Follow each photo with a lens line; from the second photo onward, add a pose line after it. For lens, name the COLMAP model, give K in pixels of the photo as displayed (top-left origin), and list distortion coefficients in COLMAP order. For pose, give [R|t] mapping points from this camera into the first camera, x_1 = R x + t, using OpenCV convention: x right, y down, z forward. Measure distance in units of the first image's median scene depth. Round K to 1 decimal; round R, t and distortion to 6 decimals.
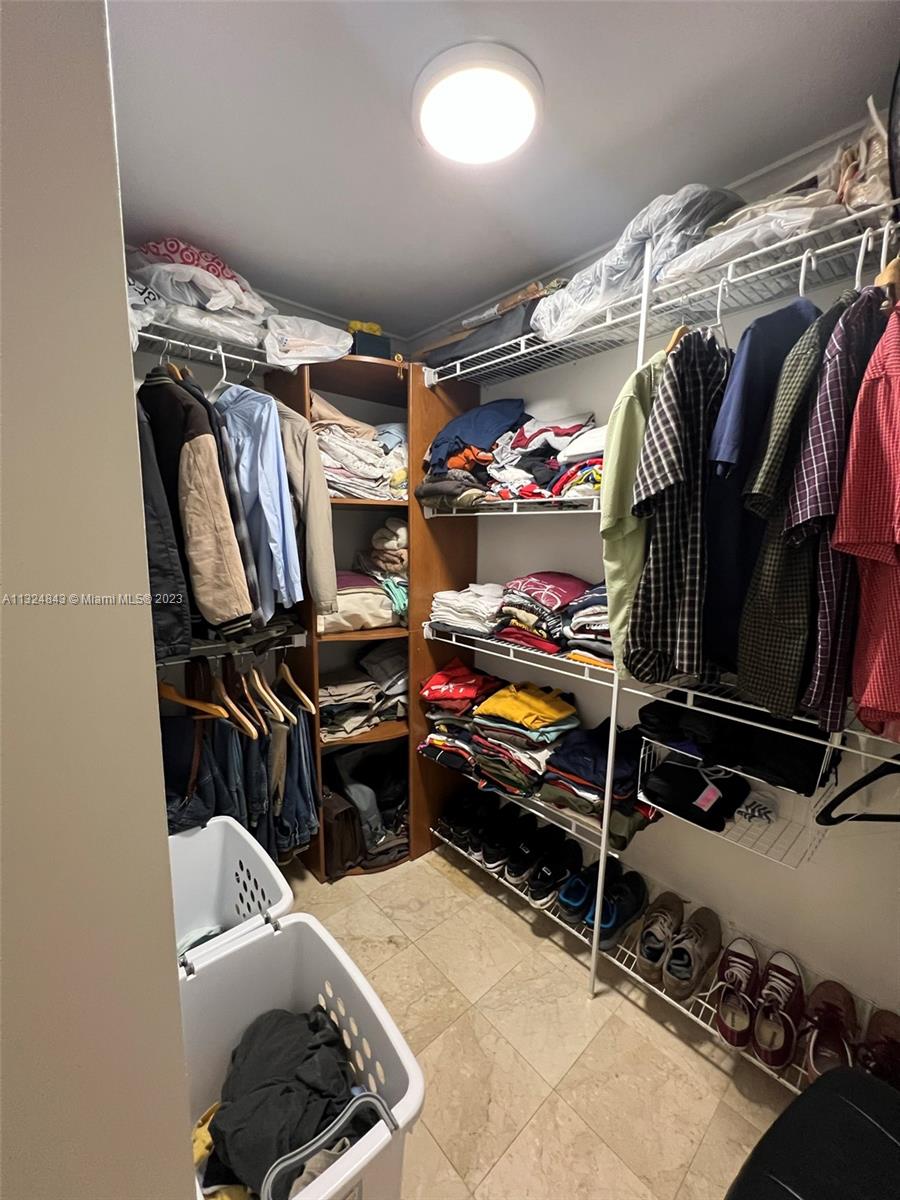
lens RADIAL K [[479.4, 0, 446.9], [0, 479.4, 604.3], [0, 0, 1]] dist [-0.002629, 0.000937]
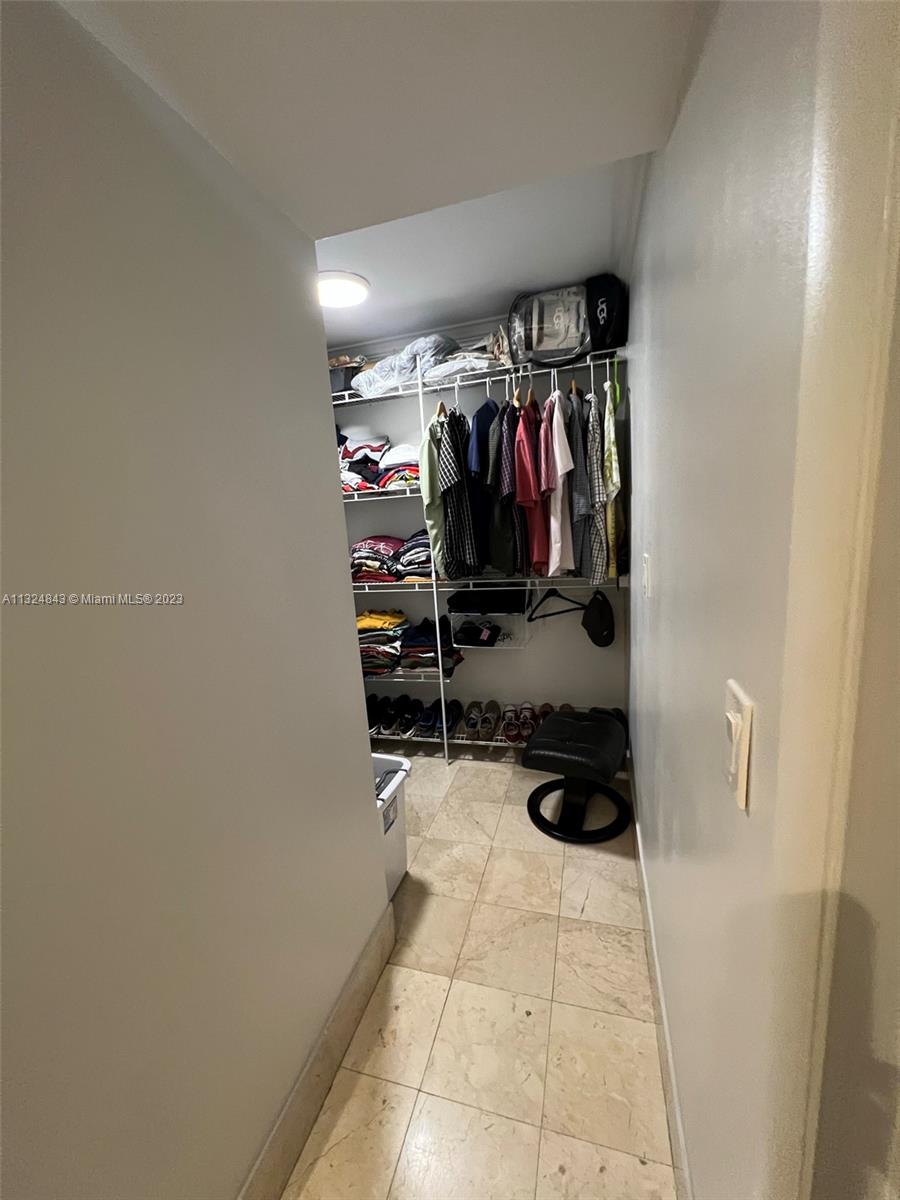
lens RADIAL K [[479.4, 0, 451.3], [0, 479.4, 599.1], [0, 0, 1]] dist [-0.002629, 0.000937]
pose [[0.844904, -0.166092, 0.508479, -0.518329], [0.158988, 0.985590, 0.057758, 0.106432], [-0.510745, 0.032042, 0.859135, -0.597965]]
